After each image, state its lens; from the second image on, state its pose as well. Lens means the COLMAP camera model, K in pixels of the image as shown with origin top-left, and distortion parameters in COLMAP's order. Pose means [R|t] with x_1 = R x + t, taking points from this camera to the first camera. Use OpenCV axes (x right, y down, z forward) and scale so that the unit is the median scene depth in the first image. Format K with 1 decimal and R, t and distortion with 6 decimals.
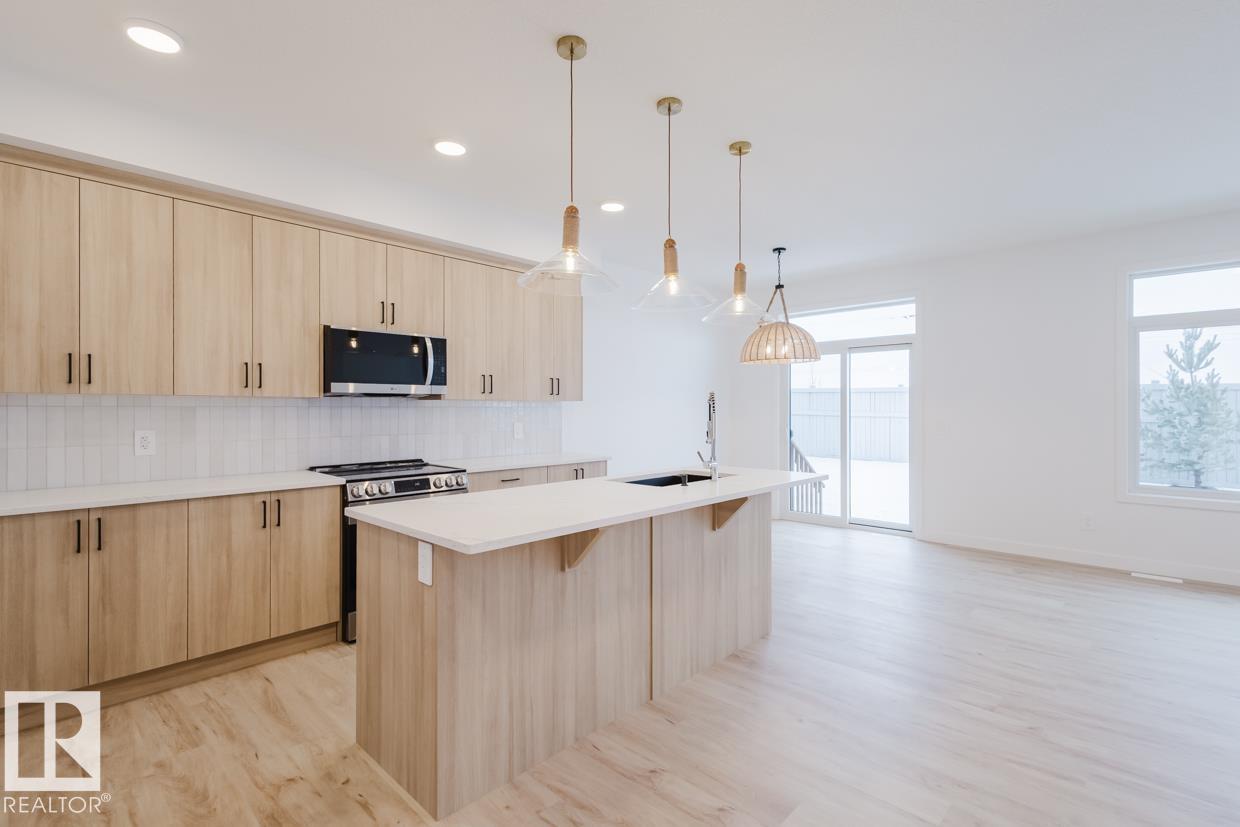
lens RADIAL K [[579.6, 0, 623.5], [0, 579.6, 408.3], [0, 0, 1]] dist [0.002754, 0.000680]
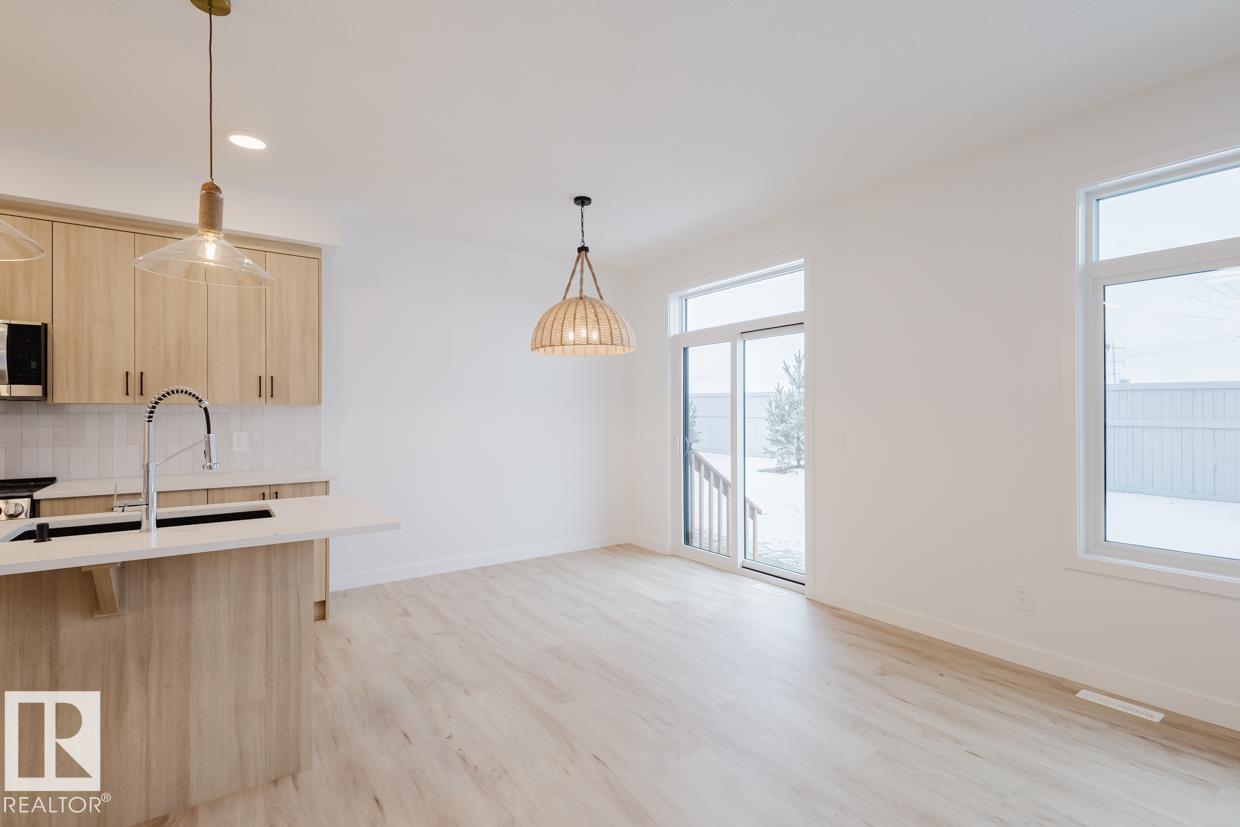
lens RADIAL K [[571.1, 0, 620.0], [0, 571.1, 413.5], [0, 0, 1]] dist [0.002260, 0.000000]
pose [[0.982474, -0.002486, -0.186385, 0.397592], [0.001742, 0.999990, -0.004157, 0.002124], [0.186394, 0.003759, 0.982468, 0.256590]]
